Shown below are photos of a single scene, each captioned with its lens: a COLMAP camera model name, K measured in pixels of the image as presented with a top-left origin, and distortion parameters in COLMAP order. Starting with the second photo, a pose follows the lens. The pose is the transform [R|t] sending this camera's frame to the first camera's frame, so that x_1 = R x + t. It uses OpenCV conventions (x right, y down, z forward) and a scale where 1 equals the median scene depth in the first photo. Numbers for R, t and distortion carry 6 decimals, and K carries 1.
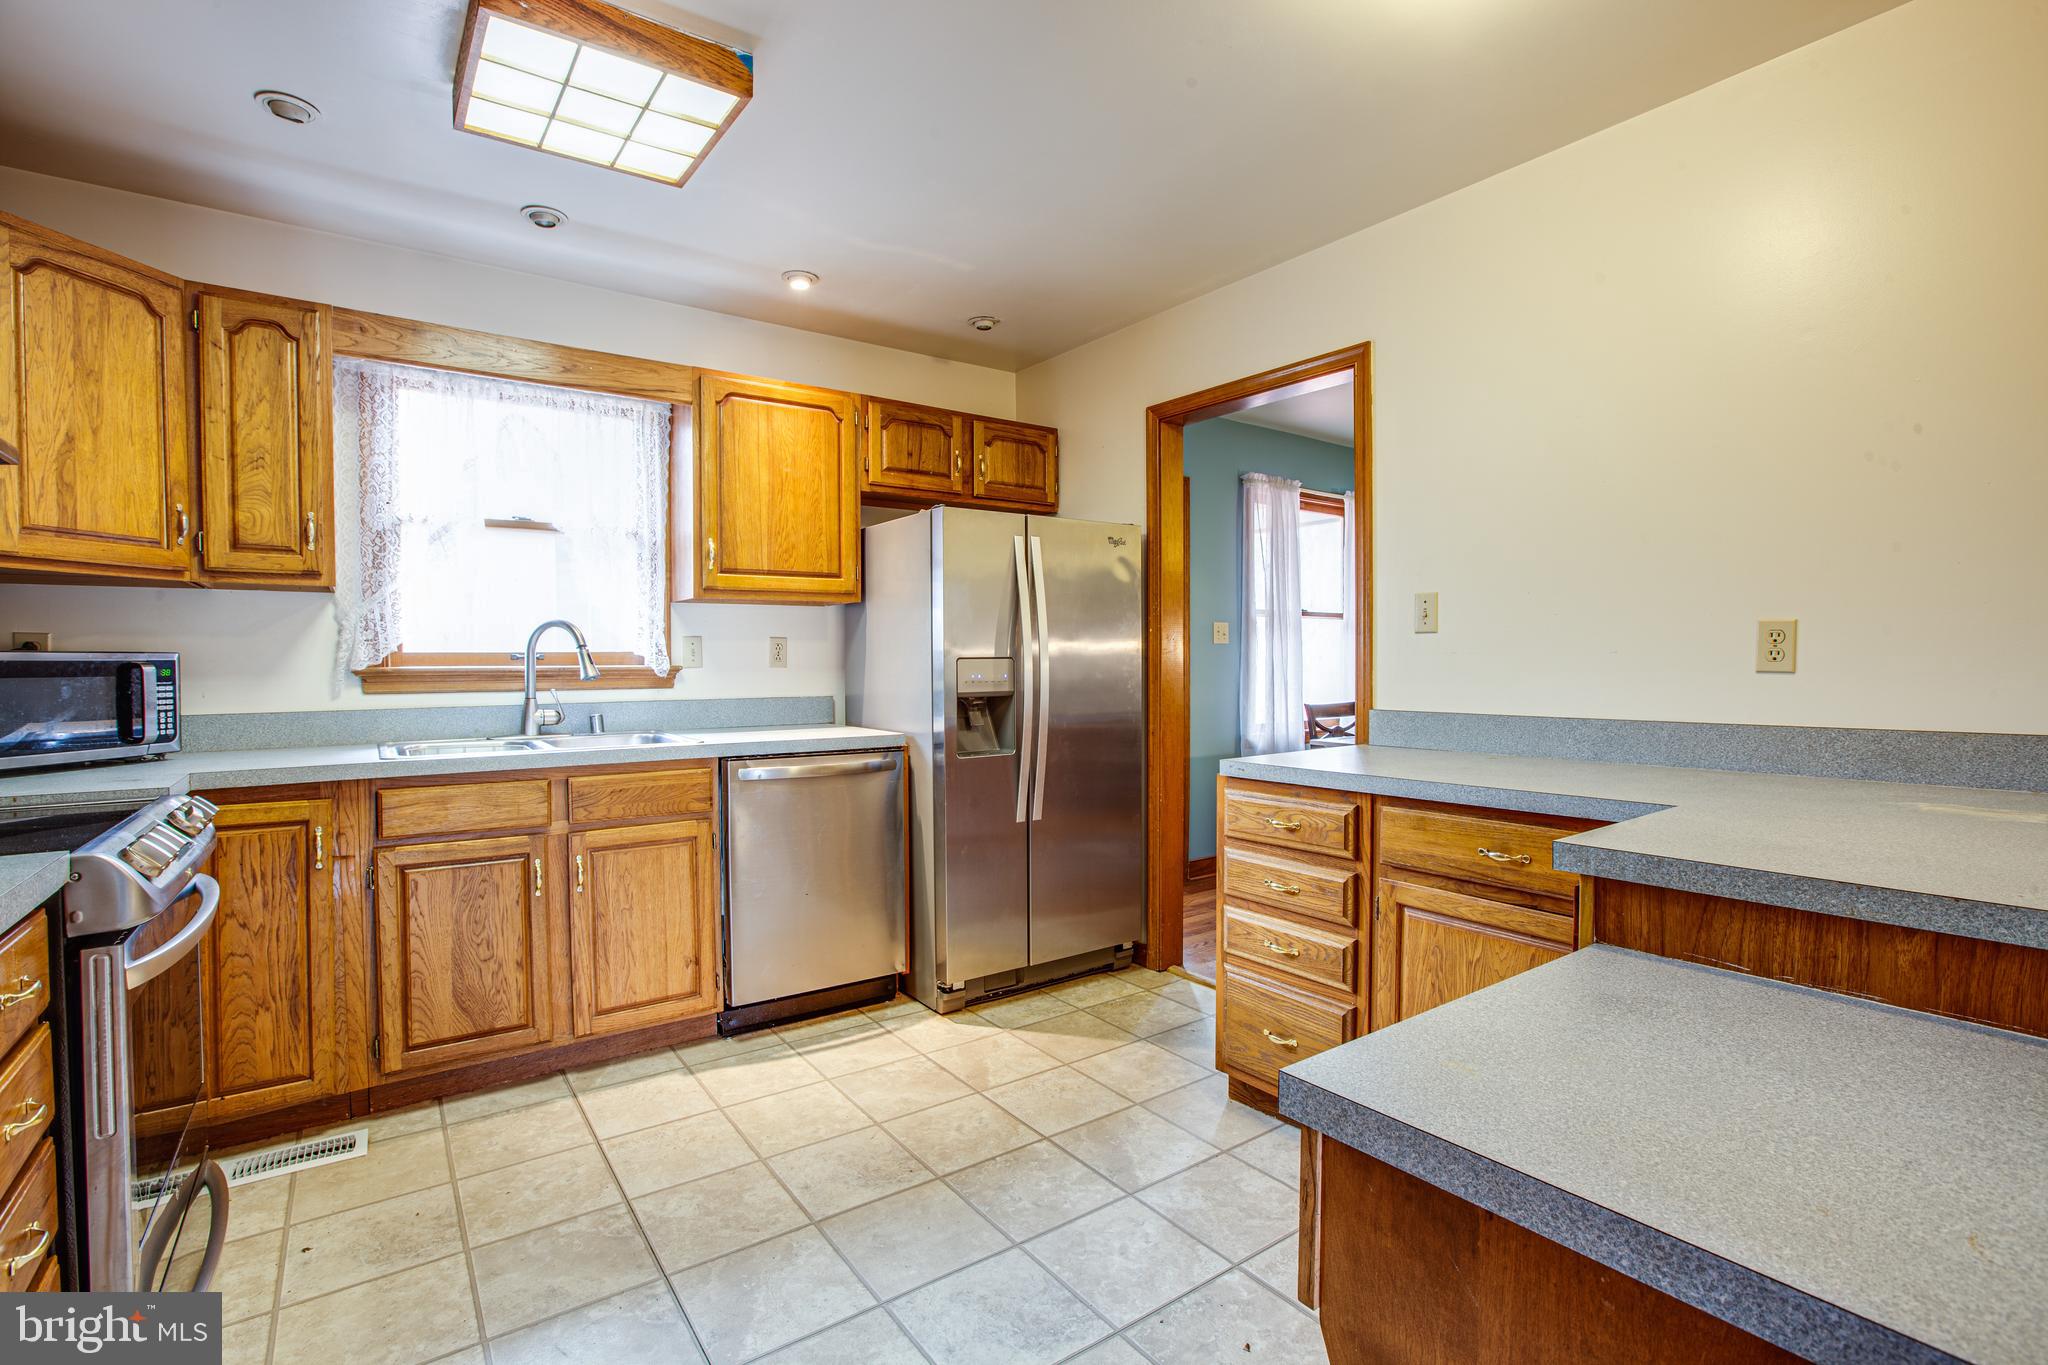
lens RADIAL K [[943.8, 0, 1011.7], [0, 943.8, 668.4], [0, 0, 1]] dist [-0.018937, 0.000487]
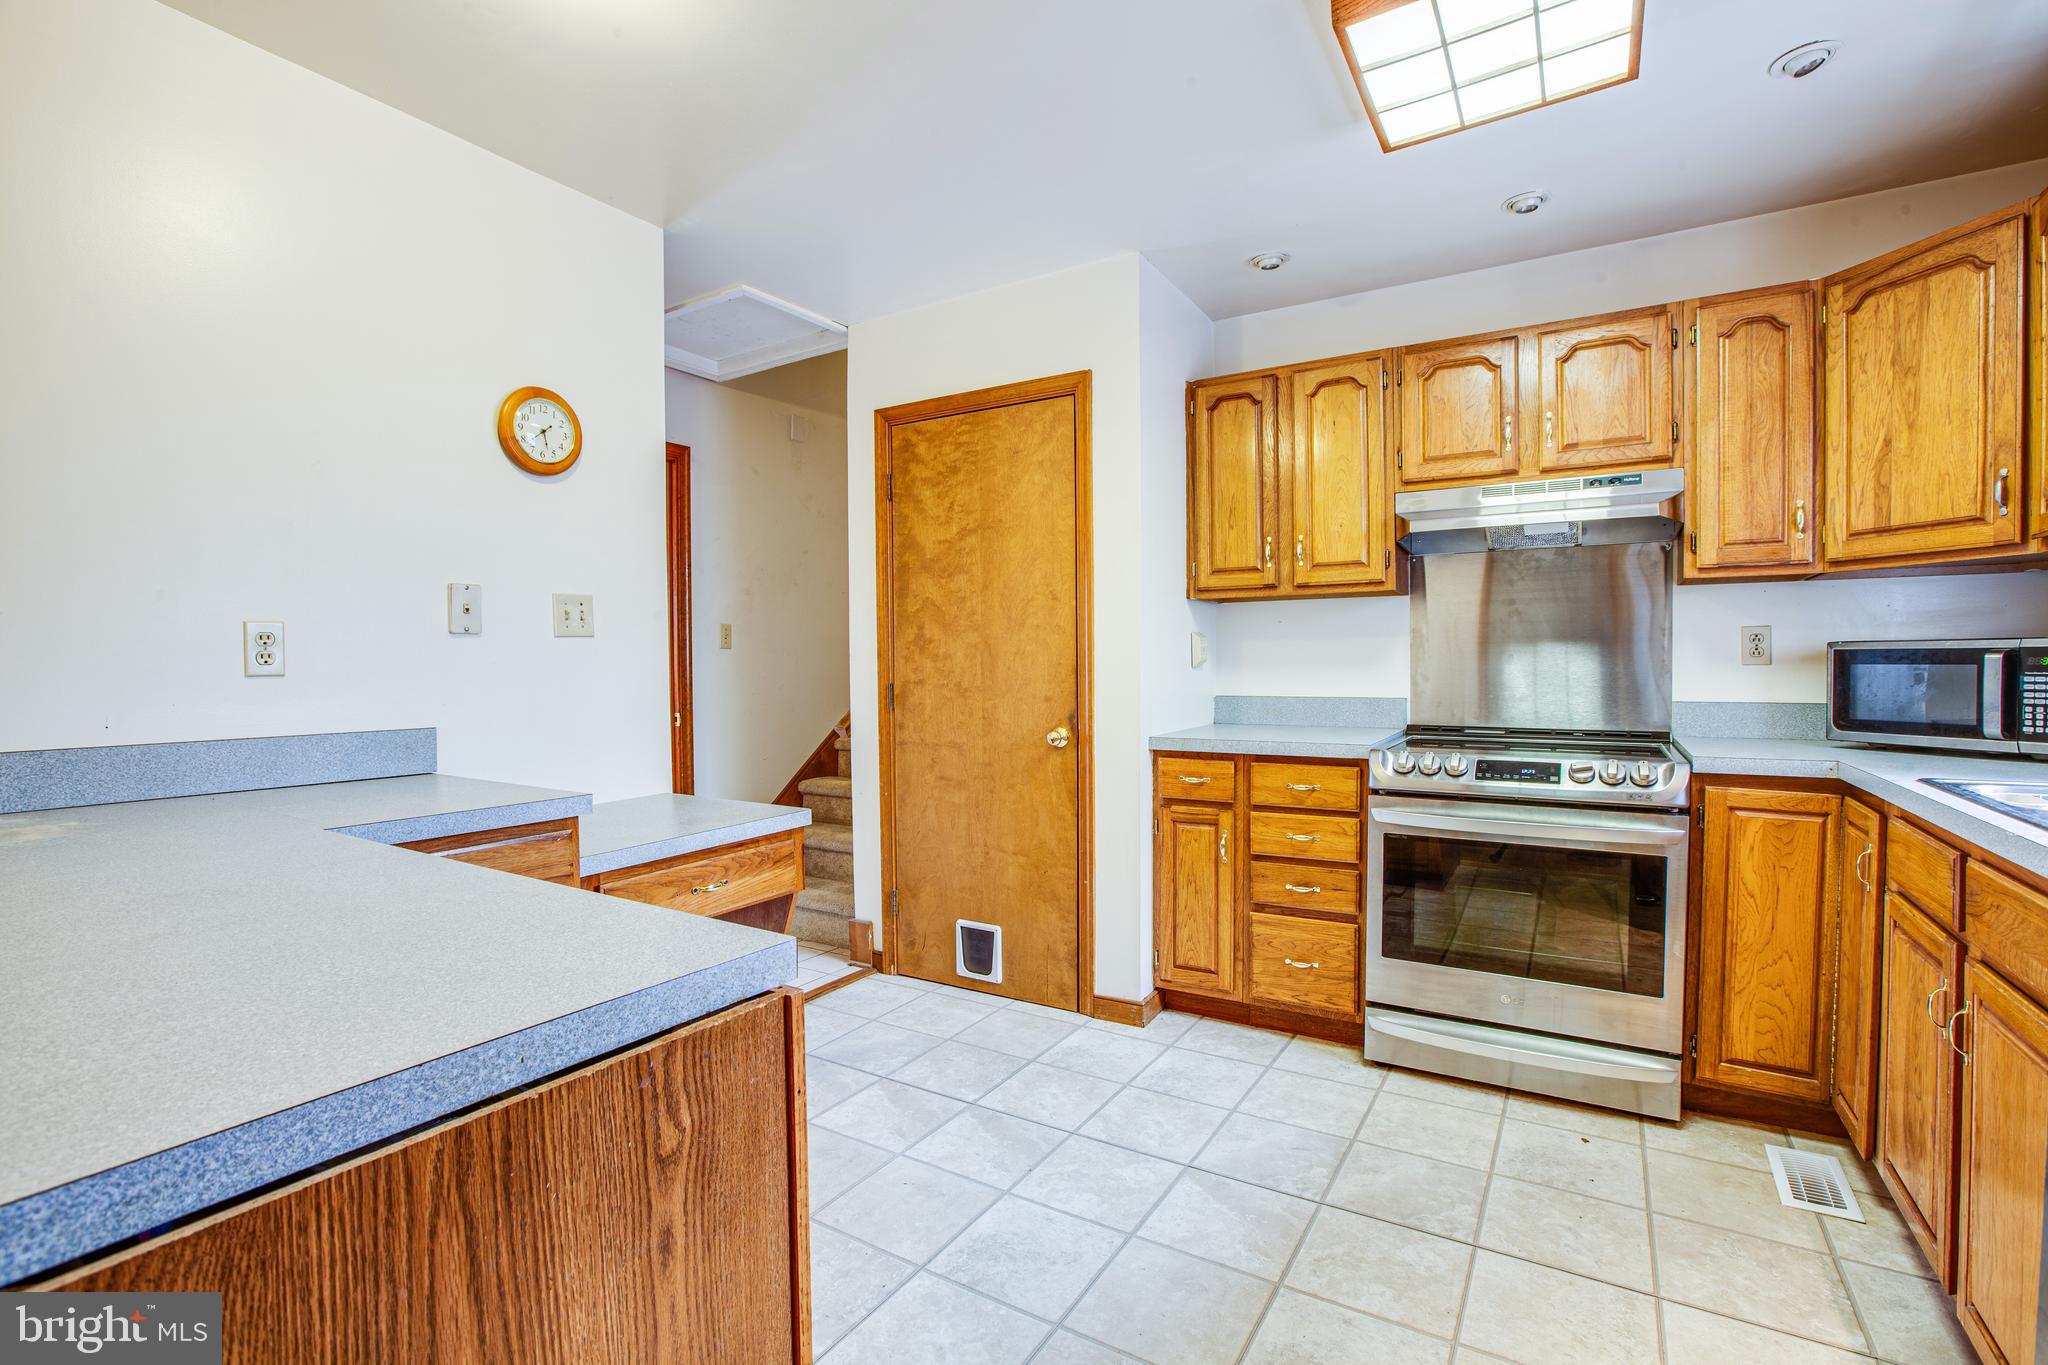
lens RADIAL K [[941.1, 0, 1011.6], [0, 941.1, 682.3], [0, 0, 1]] dist [-0.034106, 0.000806]
pose [[-0.927400, 0.017938, -0.373642, 0.253727], [0.006975, 0.999505, 0.030672, -0.007358], [0.374007, 0.025839, -0.927066, 1.255104]]
